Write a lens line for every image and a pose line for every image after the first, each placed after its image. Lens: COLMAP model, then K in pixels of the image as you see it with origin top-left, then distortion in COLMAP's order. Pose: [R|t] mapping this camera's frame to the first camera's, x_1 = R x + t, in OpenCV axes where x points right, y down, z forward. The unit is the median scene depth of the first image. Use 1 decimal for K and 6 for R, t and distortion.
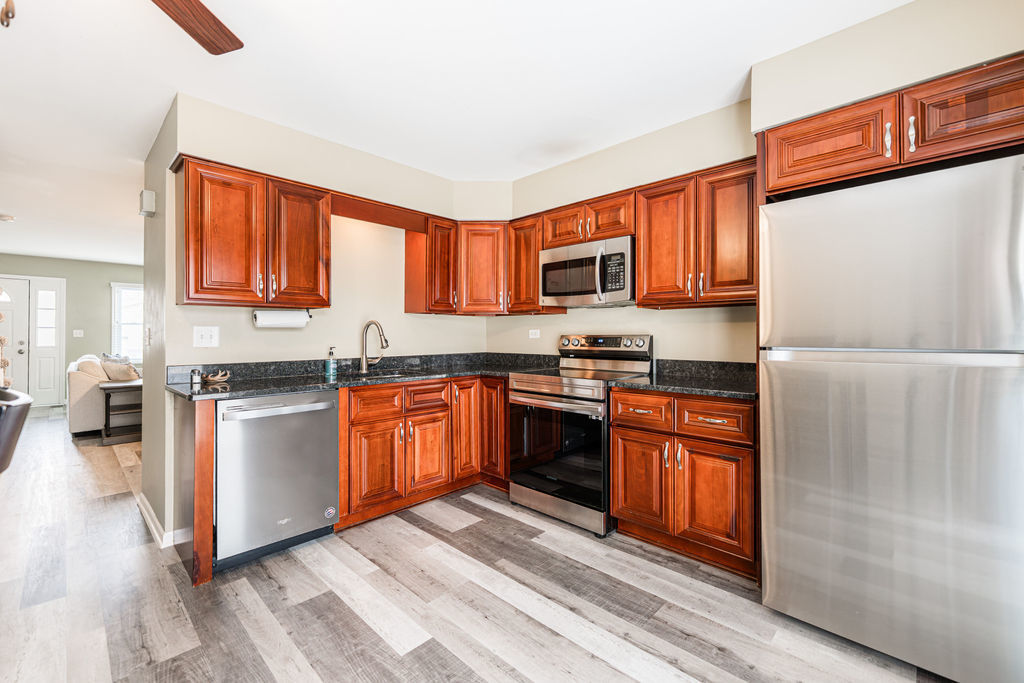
lens RADIAL K [[430.2, 0, 501.6], [0, 430.2, 336.2], [0, 0, 1]] dist [-0.001142, -0.000258]
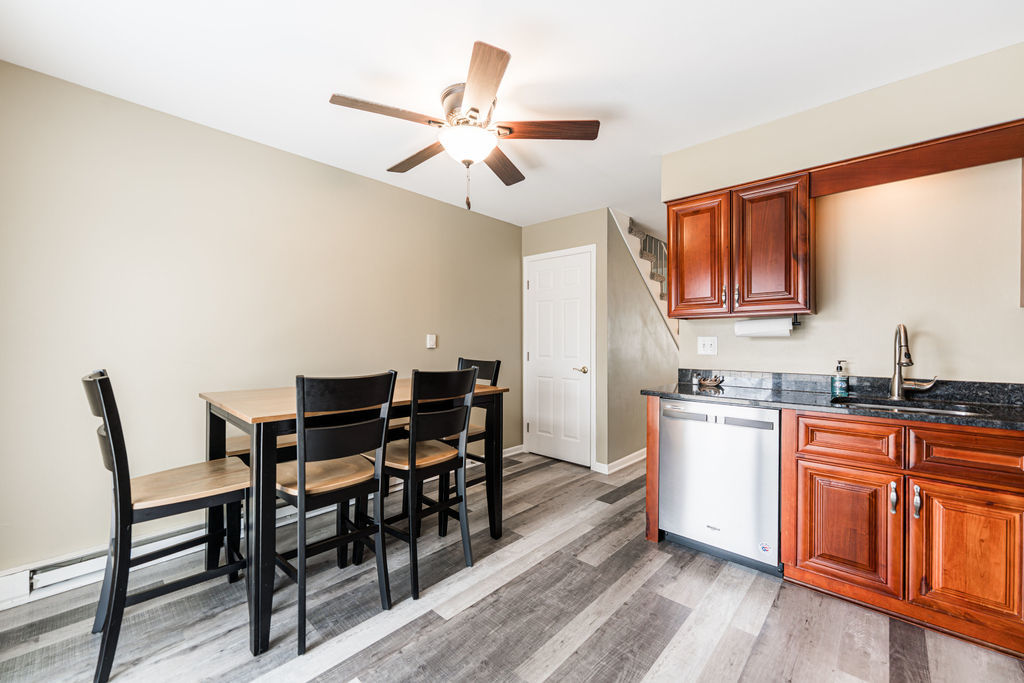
lens RADIAL K [[408.8, 0, 512.0], [0, 408.8, 341.5], [0, 0, 1]] dist [0.000659, 0.000203]
pose [[0.036673, 0.003174, -0.999322, 0.398164], [-0.006991, 0.999971, 0.002919, -0.008913], [0.999303, 0.006879, 0.036694, 0.439425]]
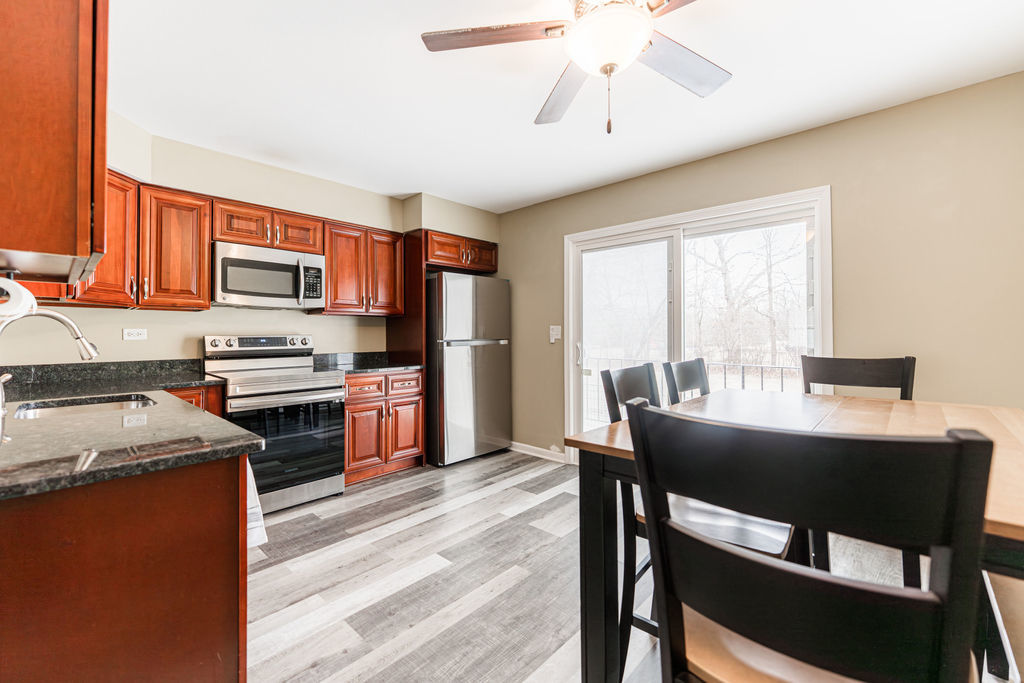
lens RADIAL K [[430.2, 0, 501.6], [0, 430.2, 336.2], [0, 0, 1]] dist [-0.001142, -0.000258]
pose [[-0.026492, -0.004726, 0.999638, -1.025791], [0.007341, 0.999961, 0.004922, -0.001862], [-0.999622, 0.007469, -0.026456, 0.545122]]
